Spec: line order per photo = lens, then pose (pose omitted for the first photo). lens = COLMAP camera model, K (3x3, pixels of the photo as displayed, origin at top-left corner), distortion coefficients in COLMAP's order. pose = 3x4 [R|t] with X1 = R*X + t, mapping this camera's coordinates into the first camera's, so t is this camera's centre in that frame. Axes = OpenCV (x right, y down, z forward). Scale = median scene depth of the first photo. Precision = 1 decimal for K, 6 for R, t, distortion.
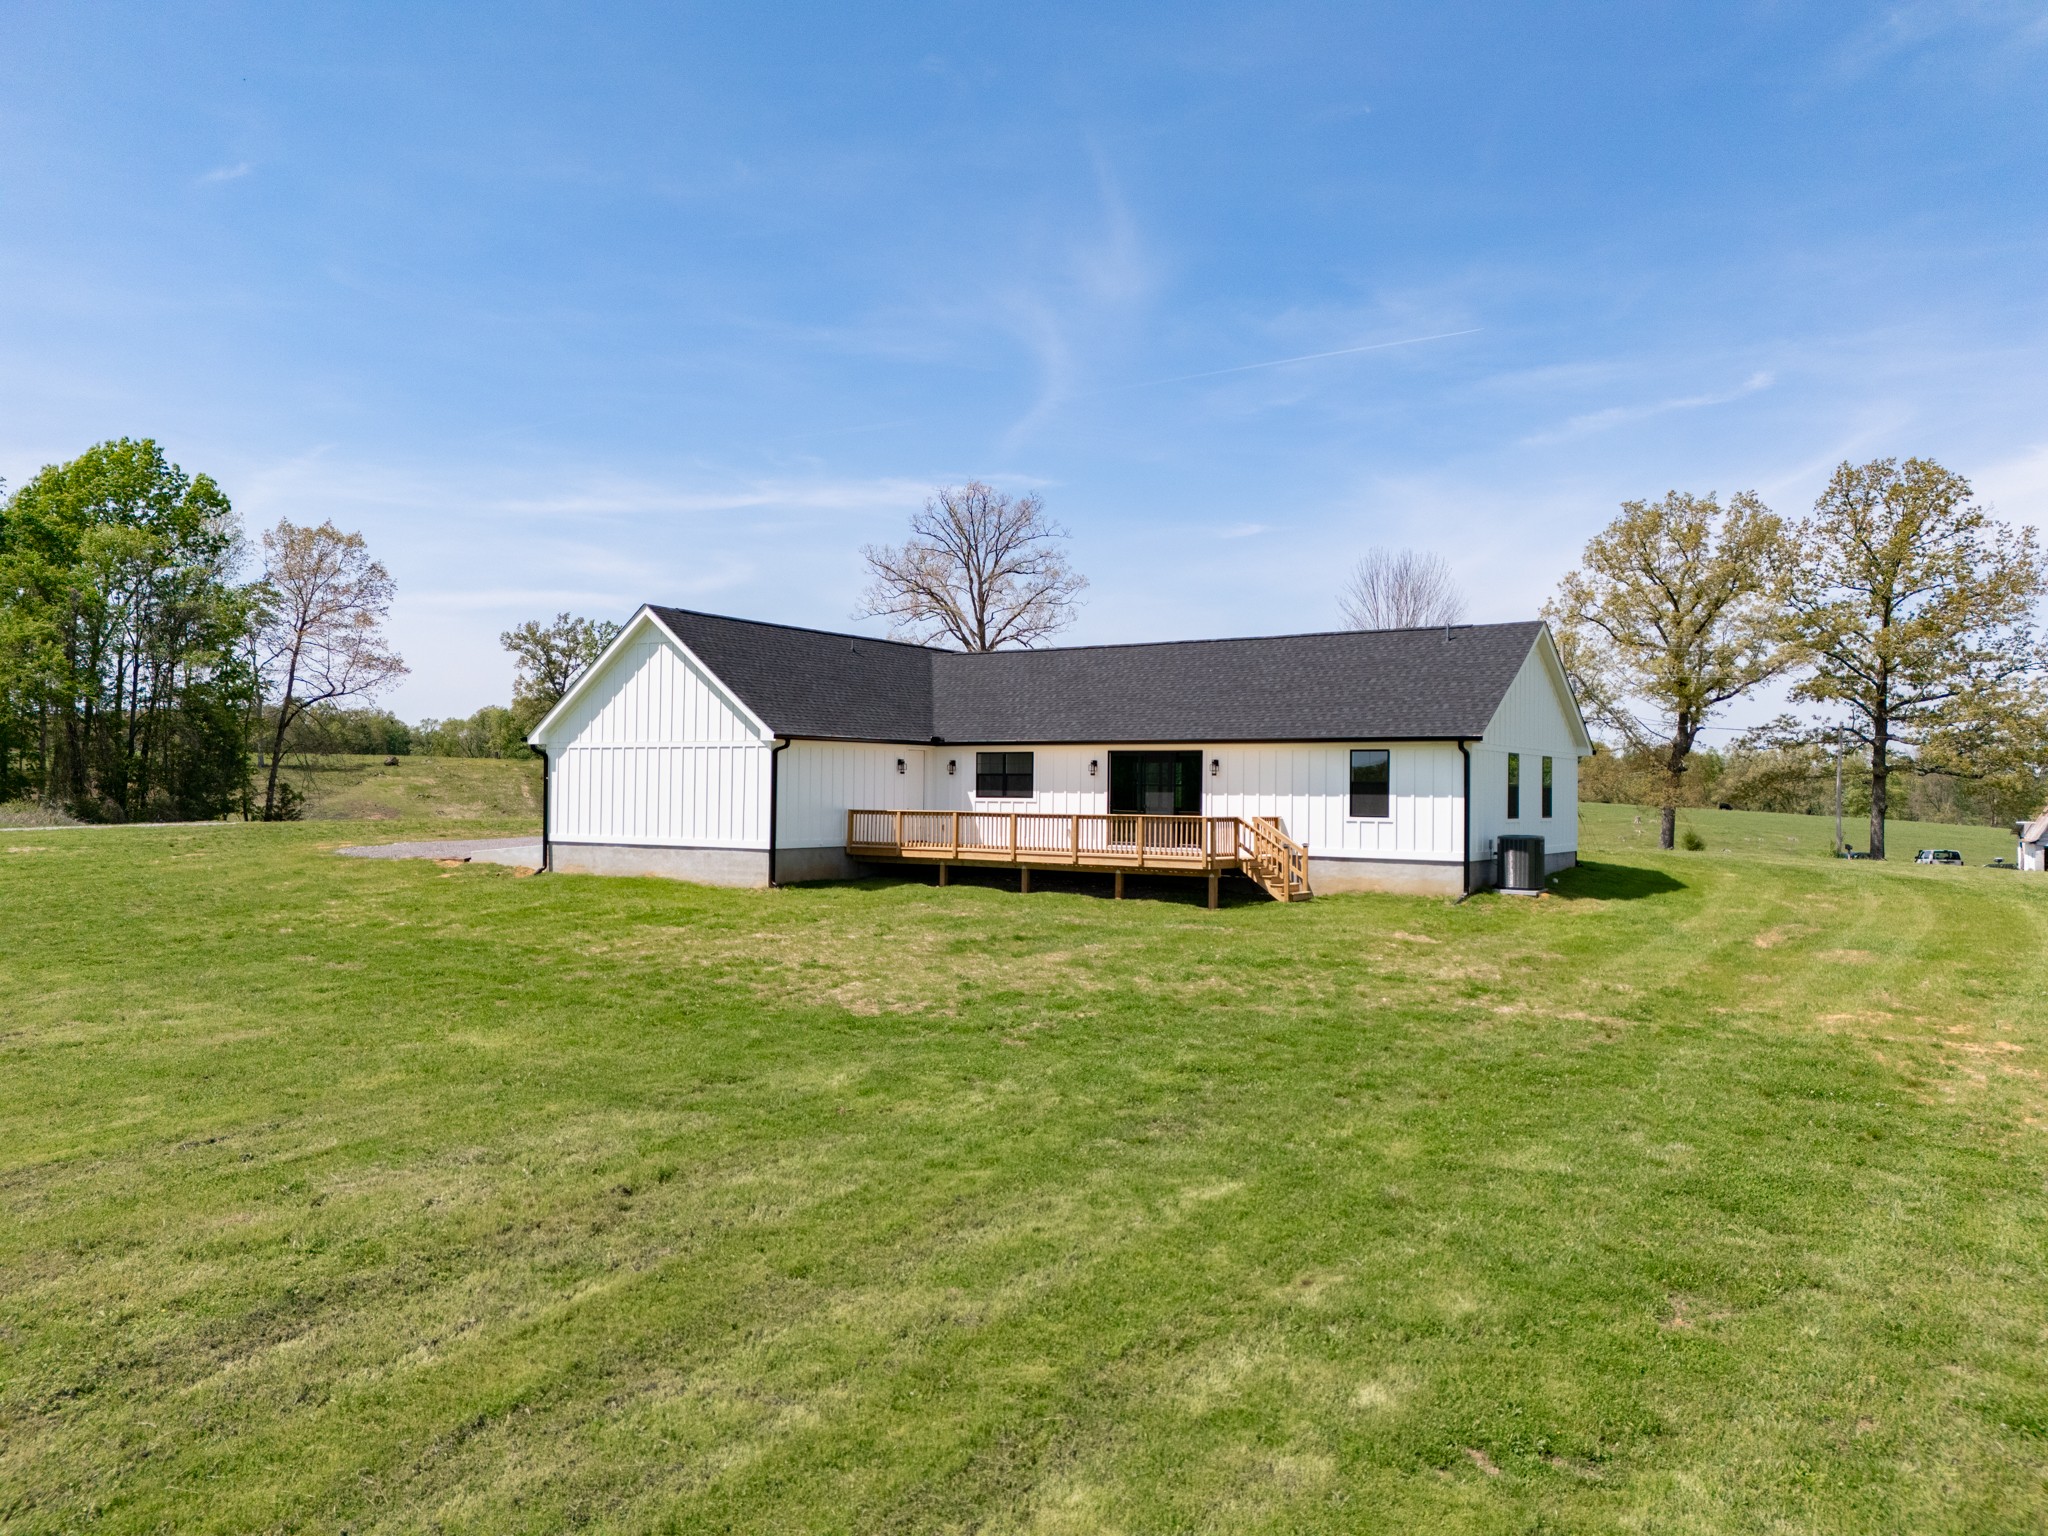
lens RADIAL K [[1495.1, 0, 1029.9], [0, 1495.1, 779.7], [0, 0, 1]] dist [0.051604, -0.057637]
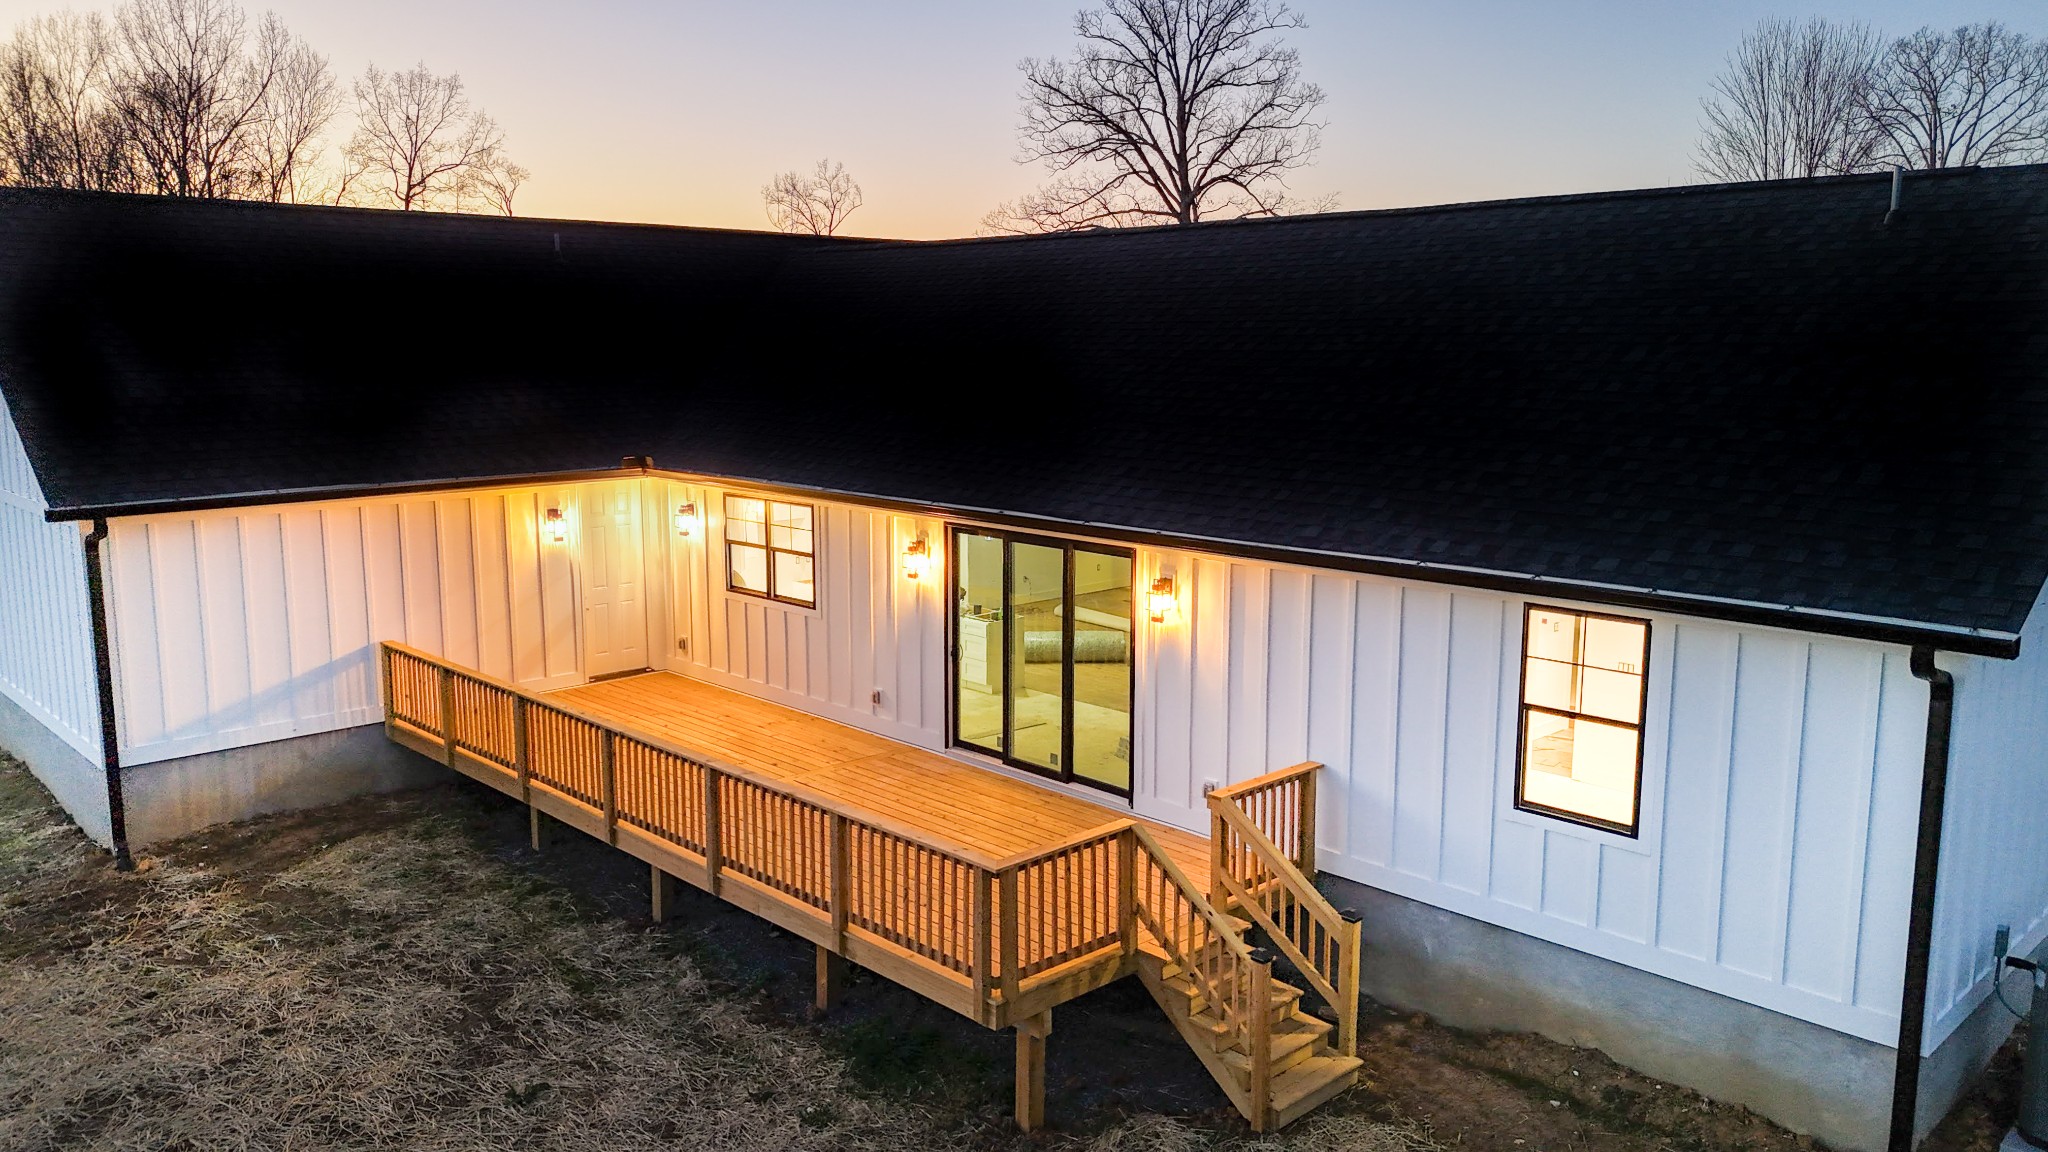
lens RADIAL K [[1497.9, 0, 1024.0], [0, 1497.9, 576.0], [0, 0, 1]] dist [0.087703, -0.188093]
pose [[0.974193, 0.024246, -0.224410, 0.170538], [0.014134, 0.985710, 0.167857, -0.075017], [0.225273, -0.166697, 0.959929, 0.630923]]
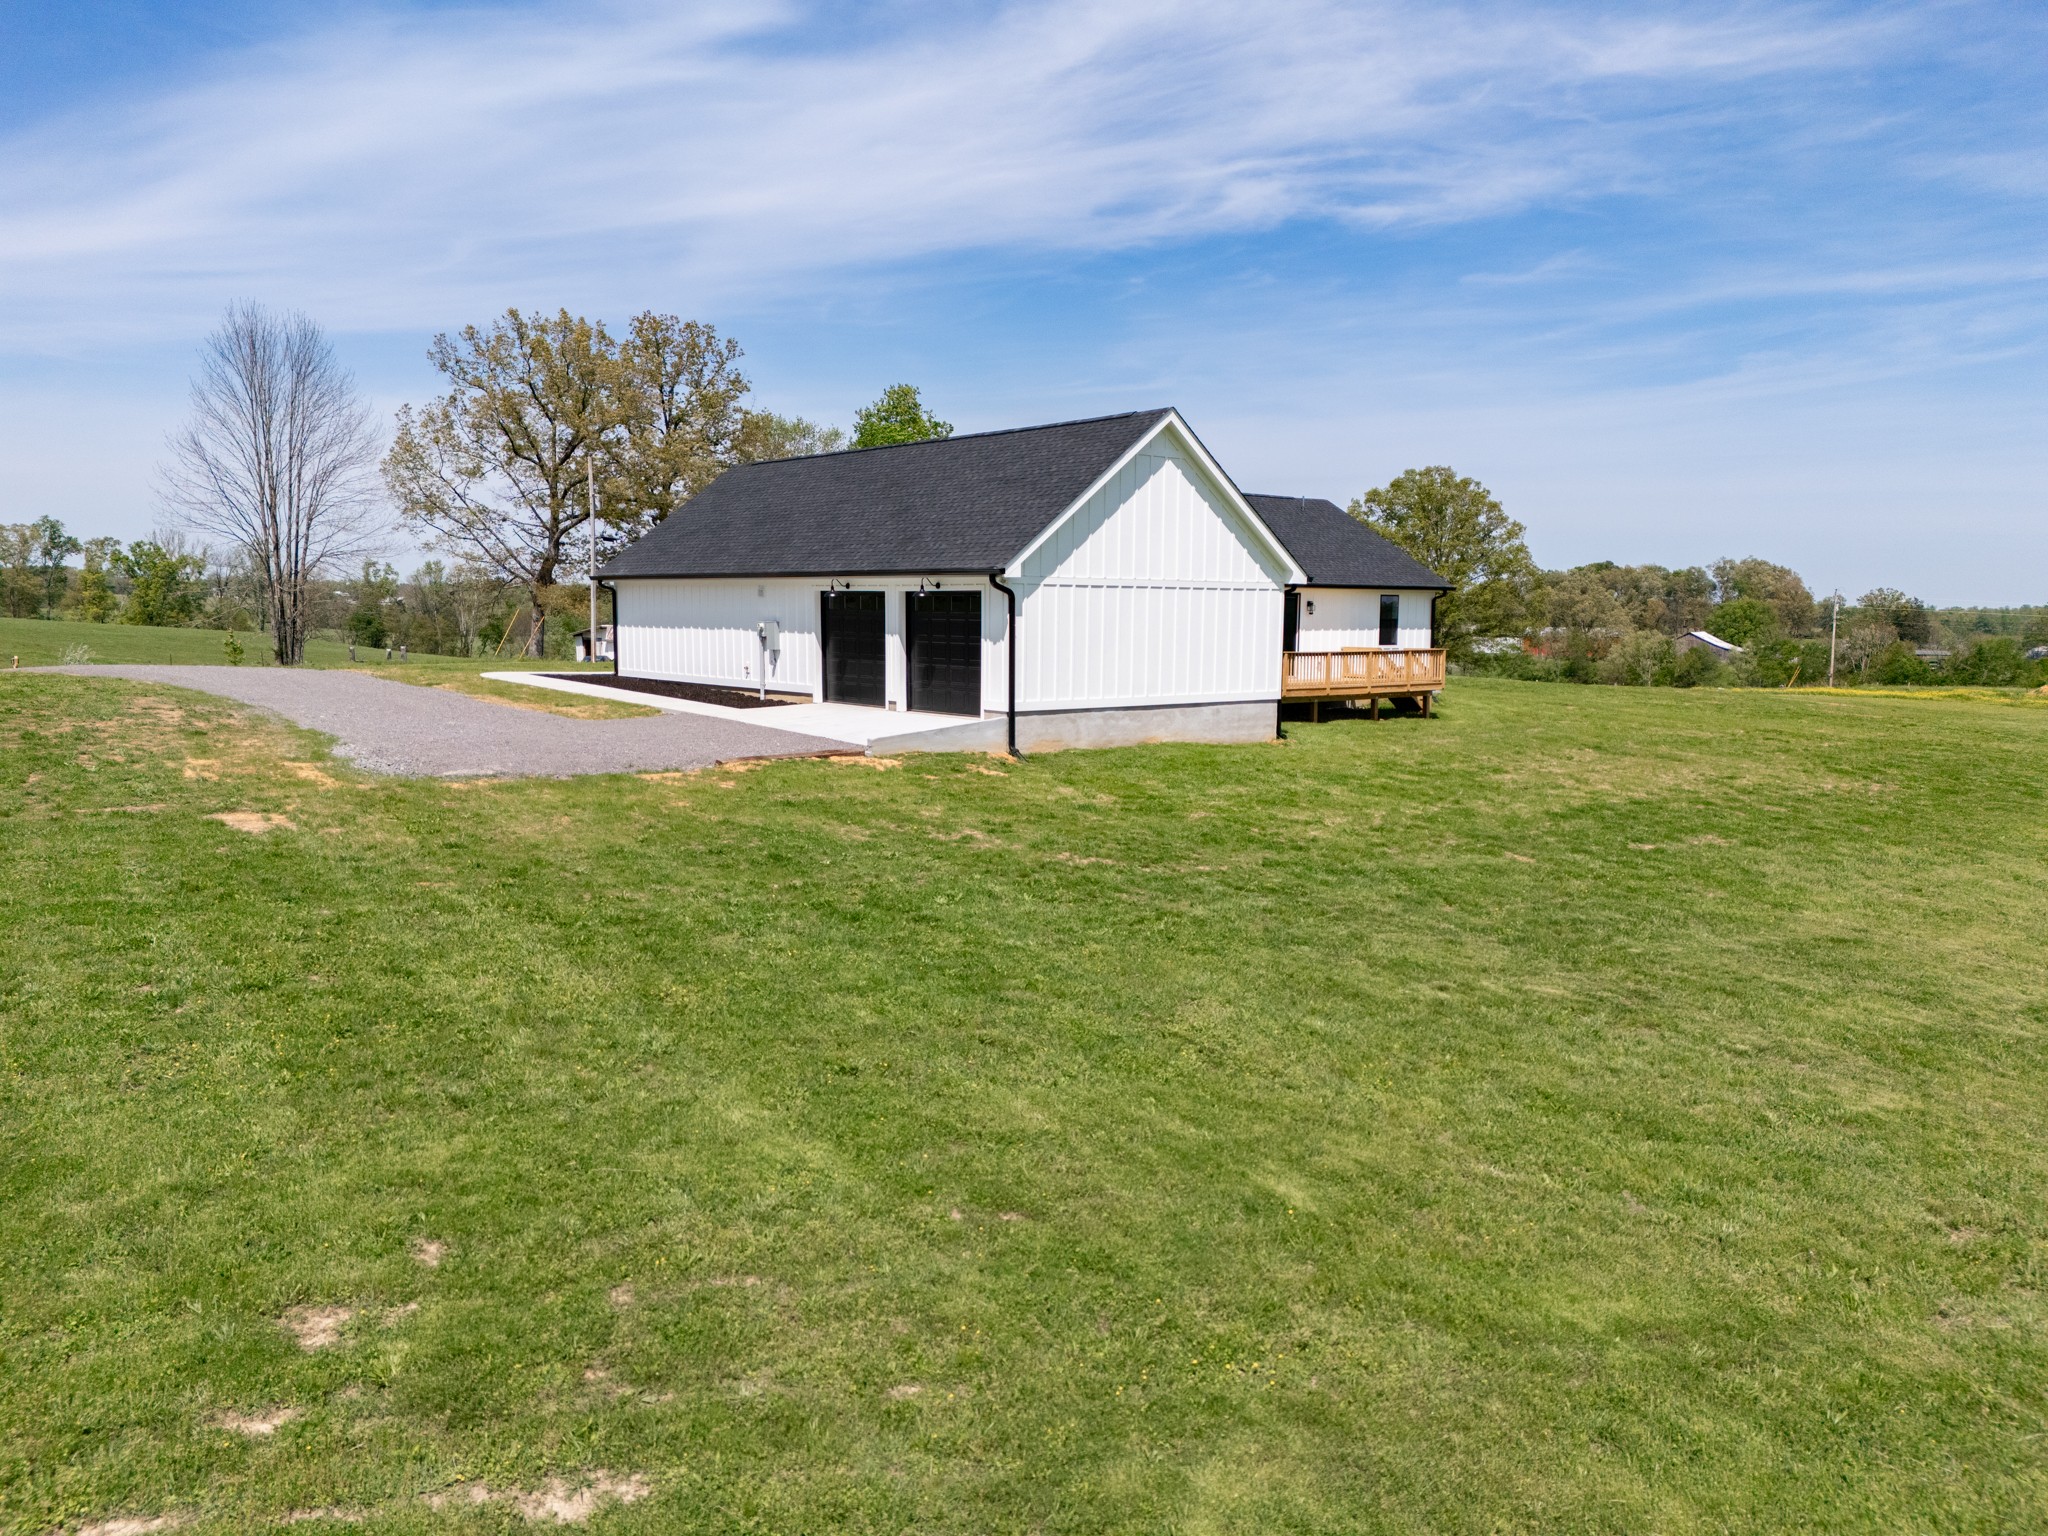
lens RADIAL K [[1495.1, 0, 1029.9], [0, 1495.1, 779.7], [0, 0, 1]] dist [0.051604, -0.057637]
pose [[0.295724, -0.117451, 0.948026, -1.087270], [-0.017186, 0.991598, 0.128210, -0.021094], [-0.955119, -0.054208, 0.291221, 0.841565]]
